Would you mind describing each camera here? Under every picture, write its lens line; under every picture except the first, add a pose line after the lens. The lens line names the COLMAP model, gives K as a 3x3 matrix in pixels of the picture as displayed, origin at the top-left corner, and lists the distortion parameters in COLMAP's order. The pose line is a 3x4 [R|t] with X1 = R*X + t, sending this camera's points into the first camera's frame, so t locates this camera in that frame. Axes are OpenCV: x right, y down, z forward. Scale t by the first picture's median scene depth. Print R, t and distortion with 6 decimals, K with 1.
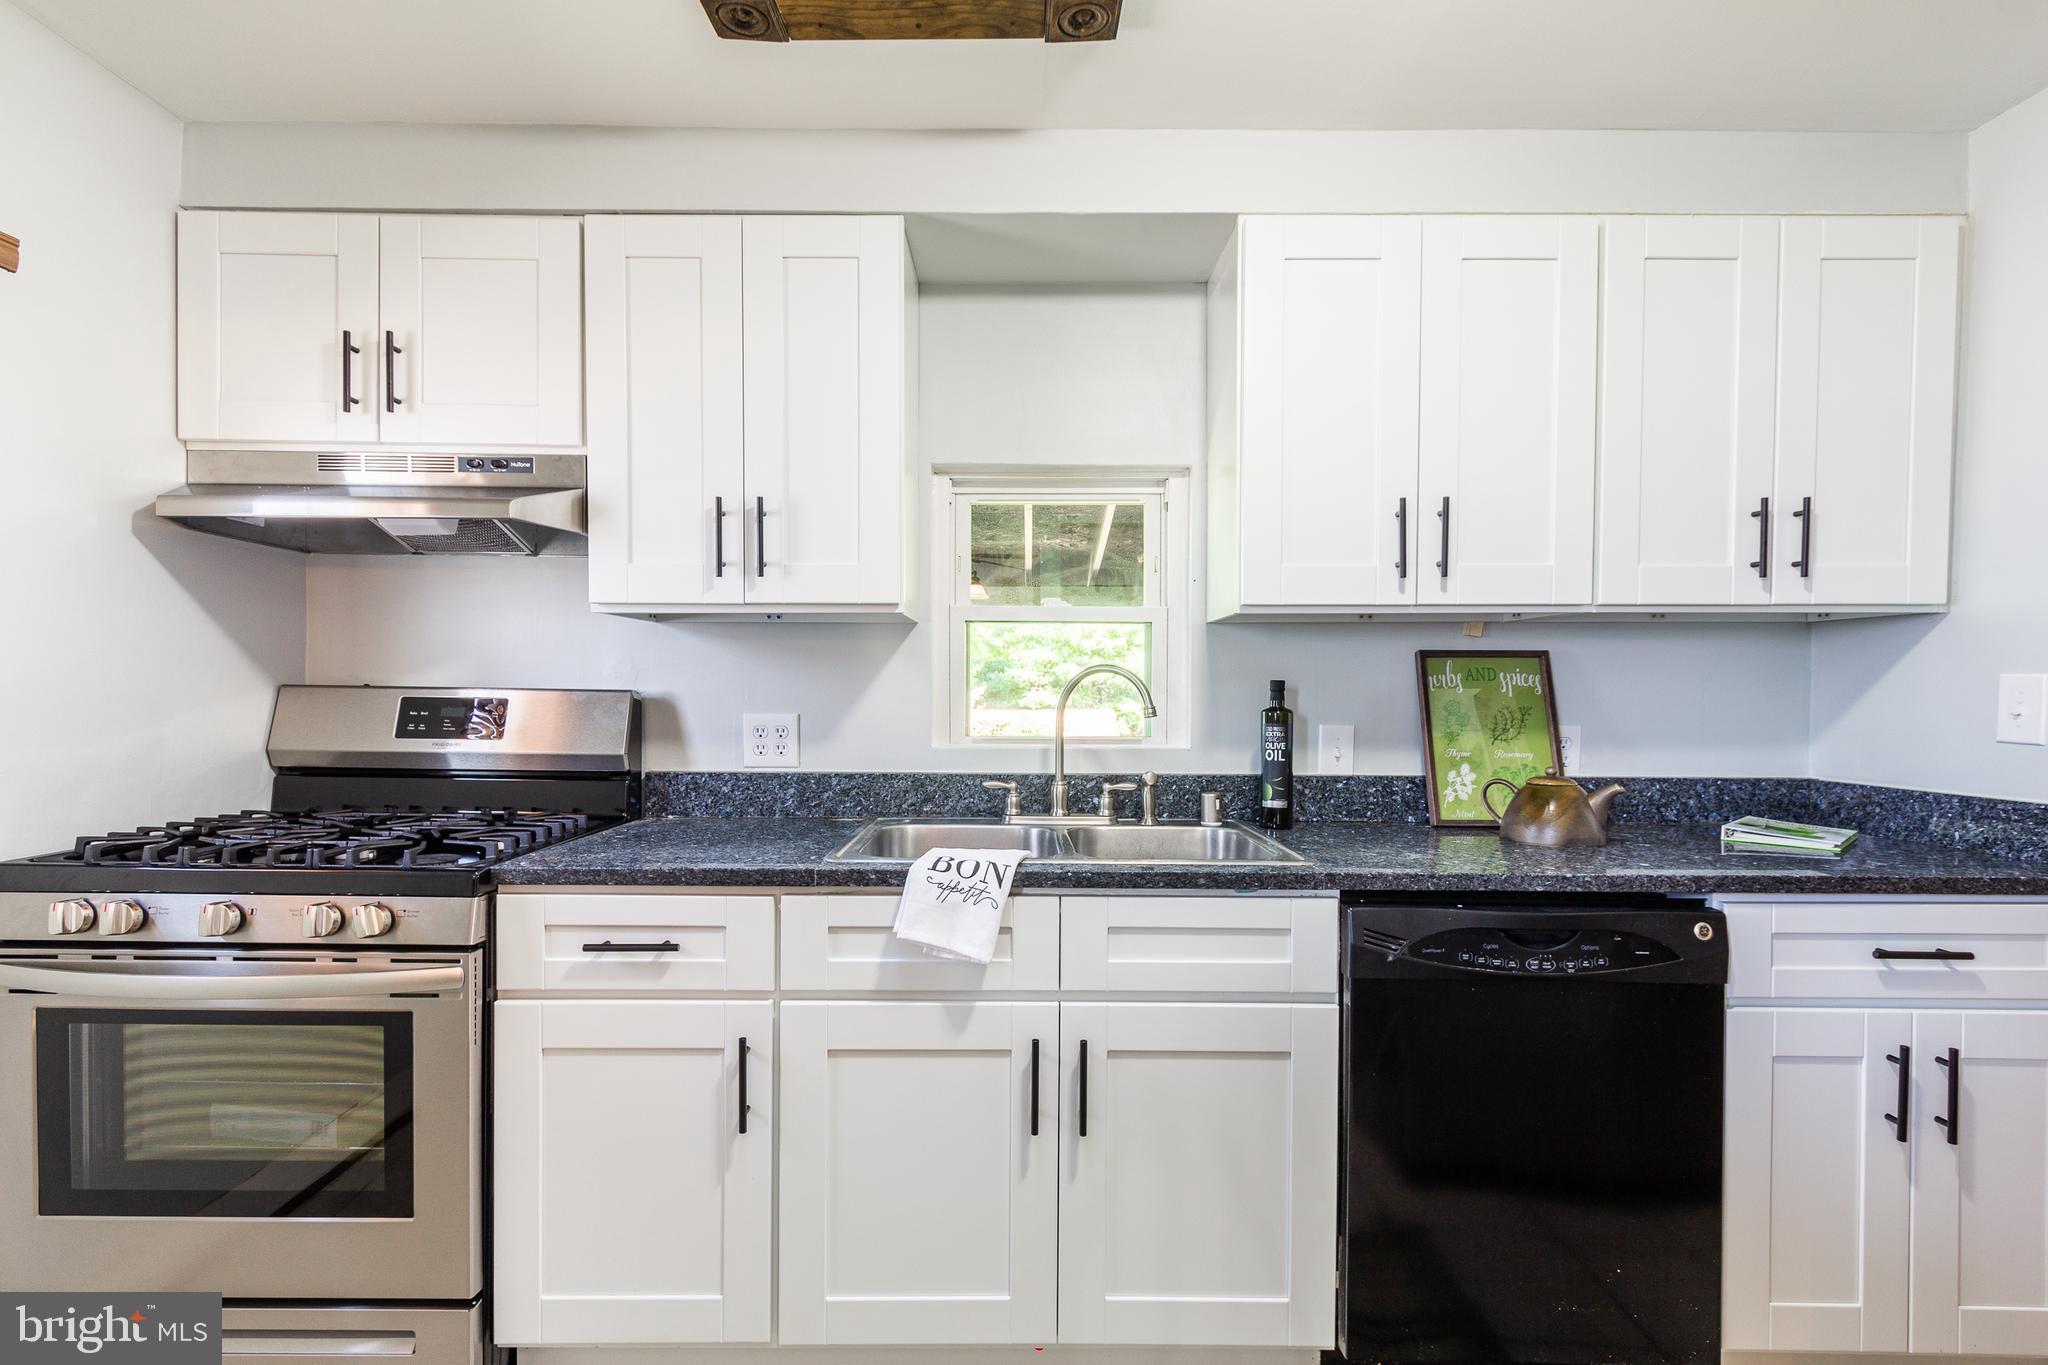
lens RADIAL K [[937.6, 0, 1008.6], [0, 937.6, 700.9], [0, 0, 1]] dist [0.010723, -0.004406]
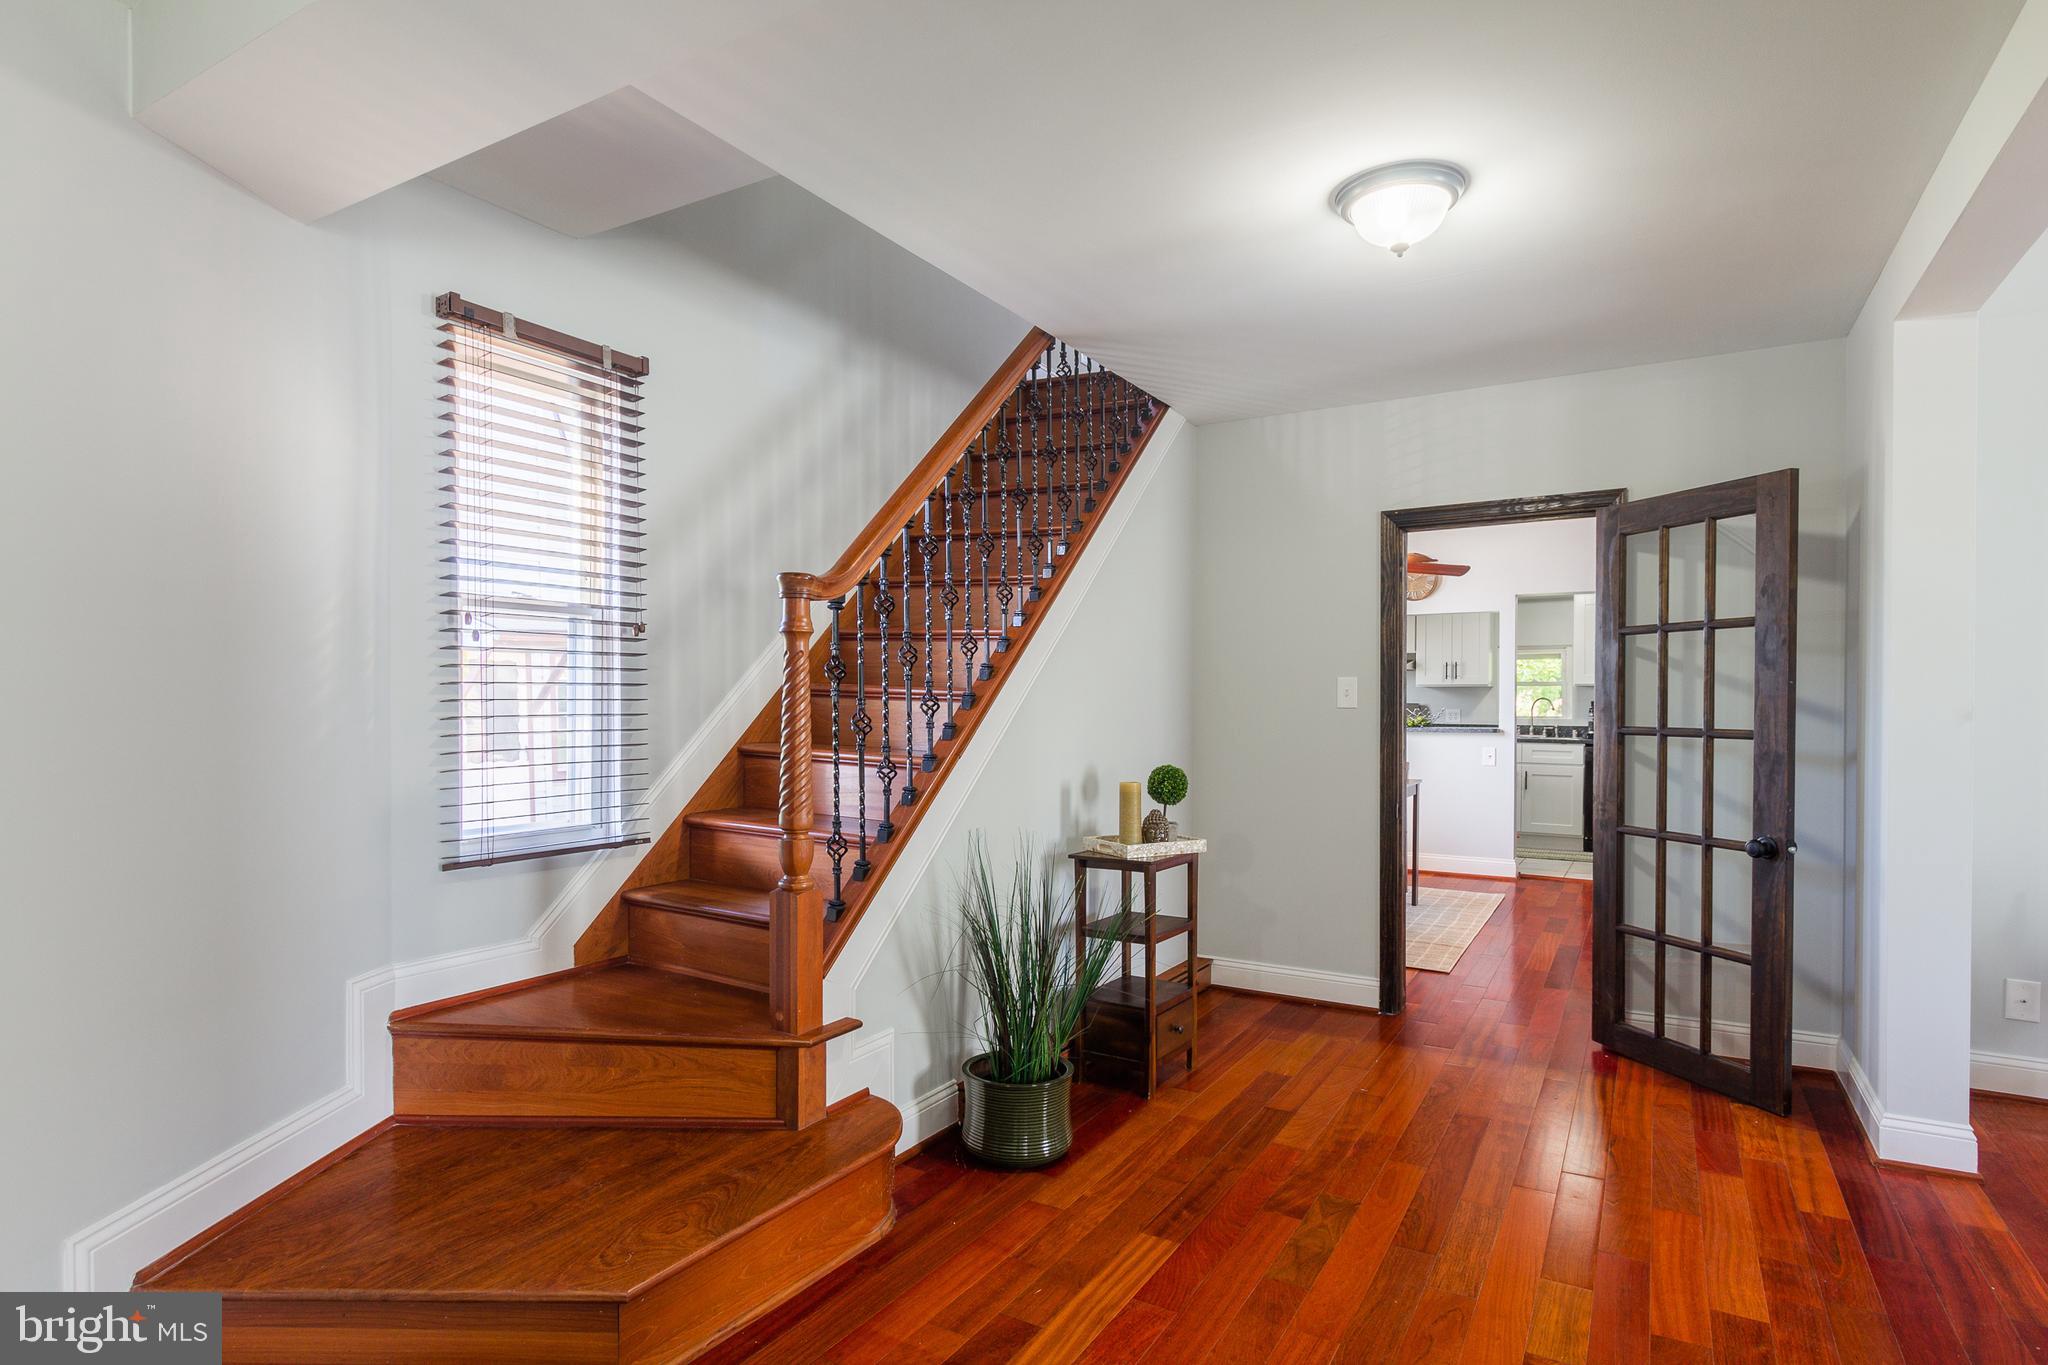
lens RADIAL K [[1069.1, 0, 1027.3], [0, 1069.1, 718.4], [0, 0, 1]] dist [0.007112, -0.001077]
pose [[0.860479, 0.007819, -0.509426, 0.538474], [-0.008786, 0.999961, 0.000509, 0.068671], [0.509411, 0.004038, 0.860514, -4.091358]]
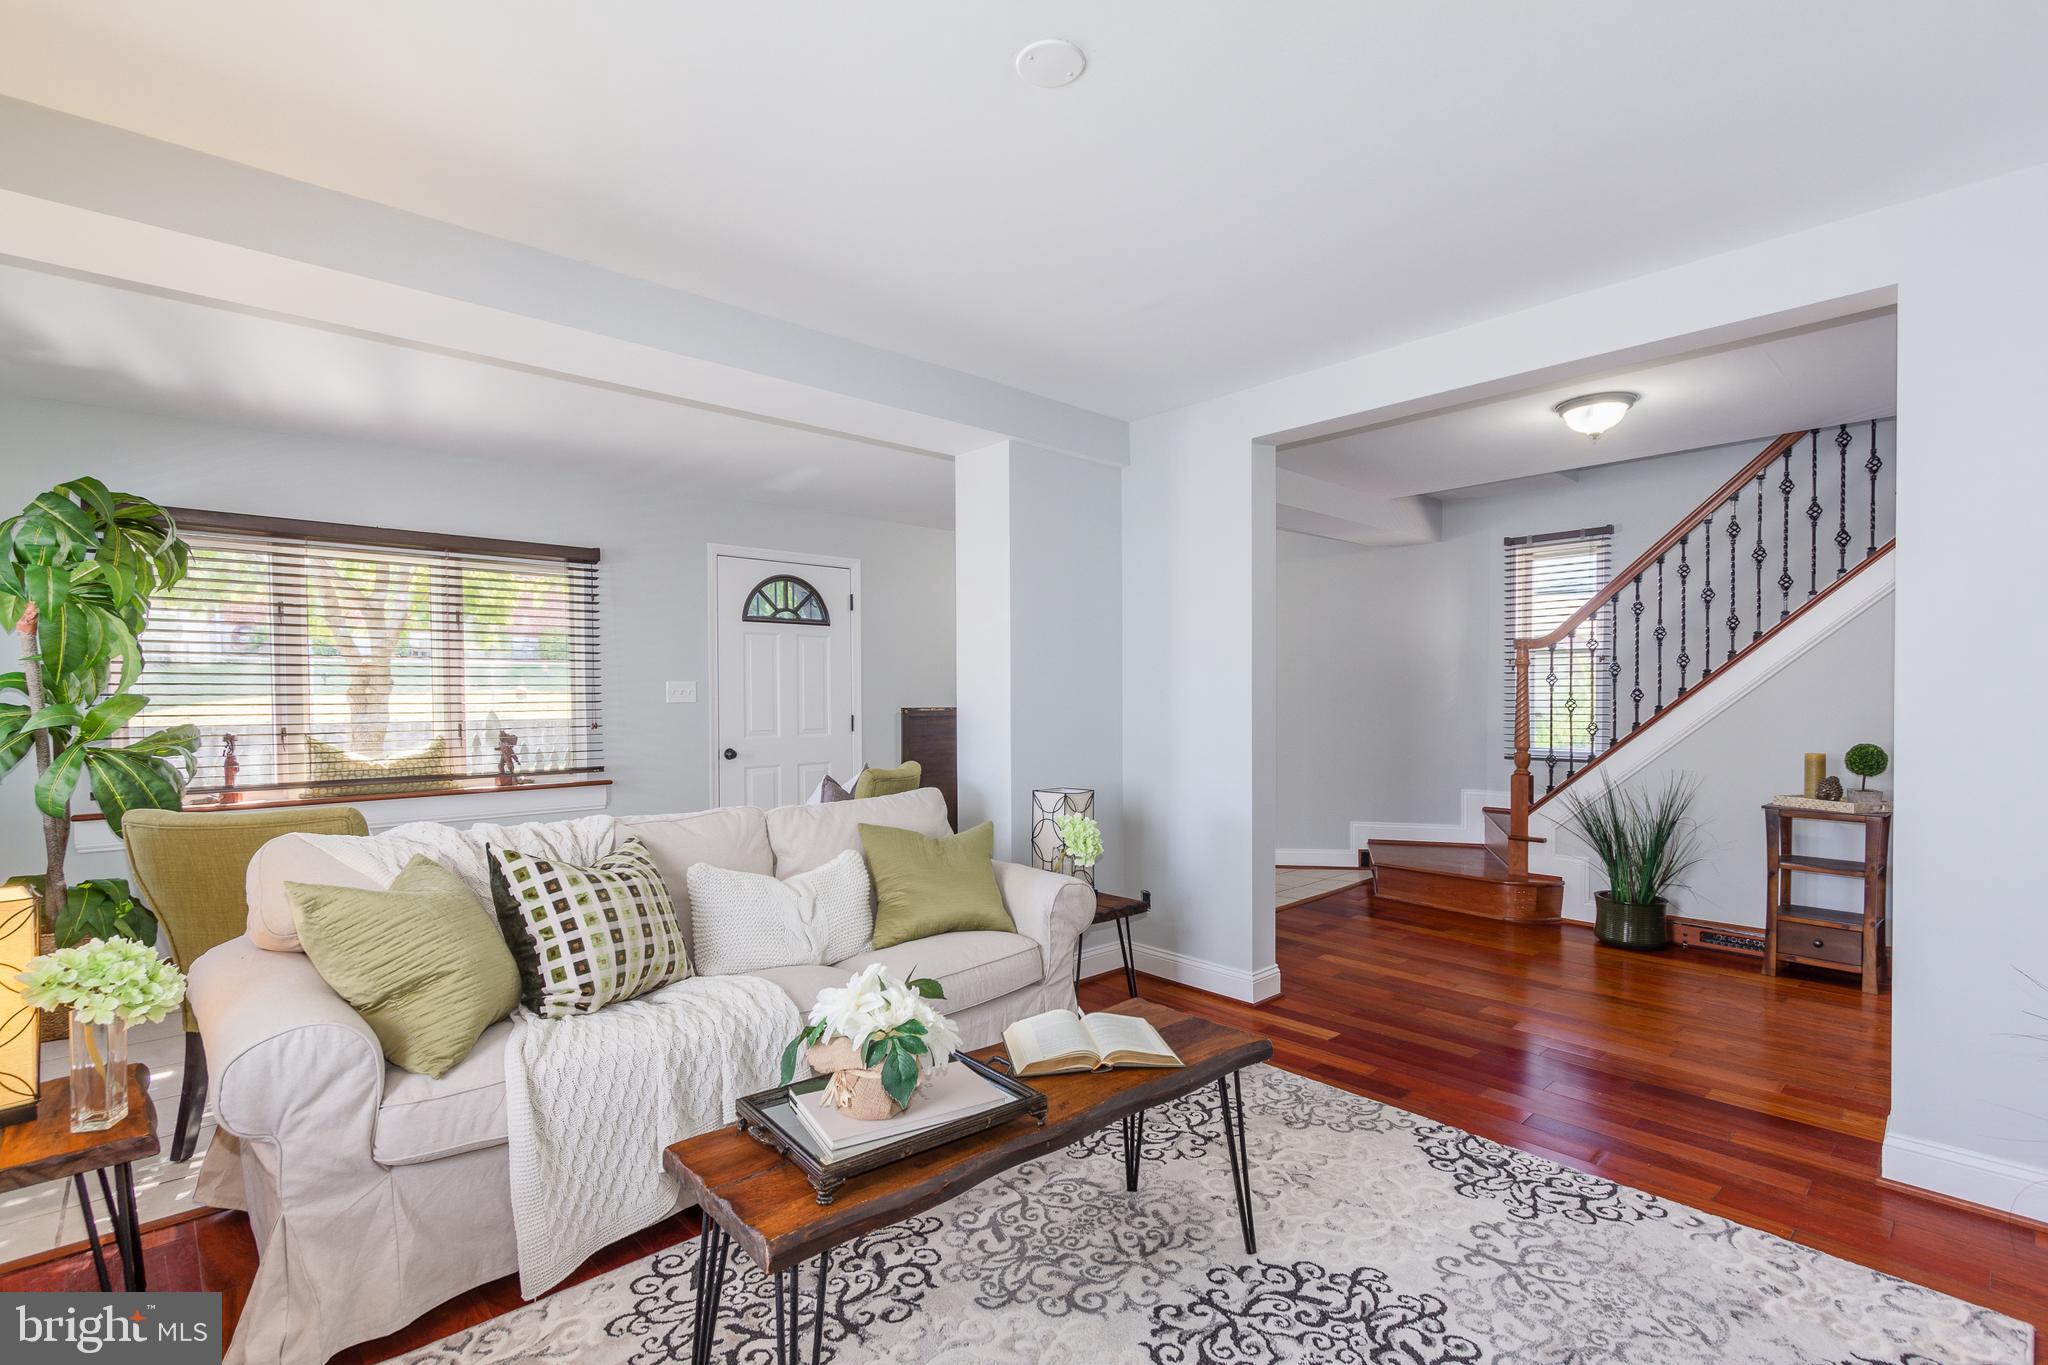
lens RADIAL K [[937.6, 0, 1016.3], [0, 937.6, 714.8], [0, 0, 1]] dist [0.010723, -0.004406]
pose [[-0.727499, 0.016782, -0.685903, 2.511161], [-0.009058, 0.999379, 0.034059, 0.034008], [0.686049, 0.030991, -0.726895, -2.149030]]
